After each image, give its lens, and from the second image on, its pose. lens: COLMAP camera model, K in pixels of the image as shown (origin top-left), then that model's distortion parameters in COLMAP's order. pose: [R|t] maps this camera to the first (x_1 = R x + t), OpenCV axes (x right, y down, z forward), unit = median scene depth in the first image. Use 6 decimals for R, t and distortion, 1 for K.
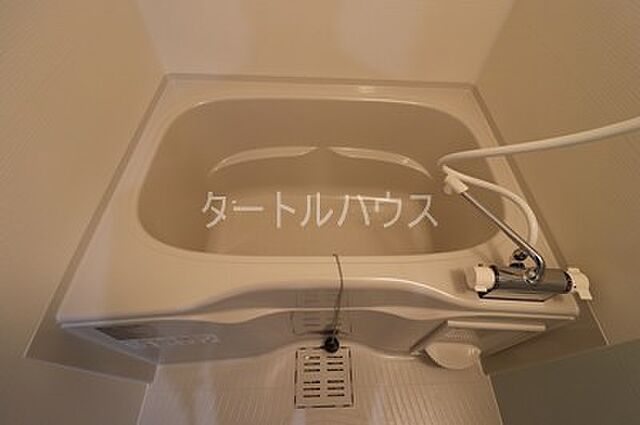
lens RADIAL K [[297.9, 0, 328.7], [0, 297.9, 202.0], [0, 0, 1]] dist [-0.013911, -0.001597]
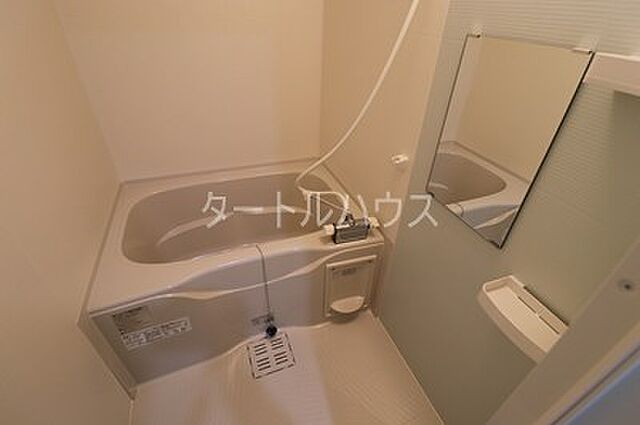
lens RADIAL K [[297.9, 0, 328.7], [0, 297.9, 202.0], [0, 0, 1]] dist [-0.013911, -0.001597]
pose [[0.938876, -0.192336, 0.285514, -0.020877], [0.277201, 0.914175, -0.295709, 0.418512], [-0.204135, 0.356779, 0.911613, -0.571383]]
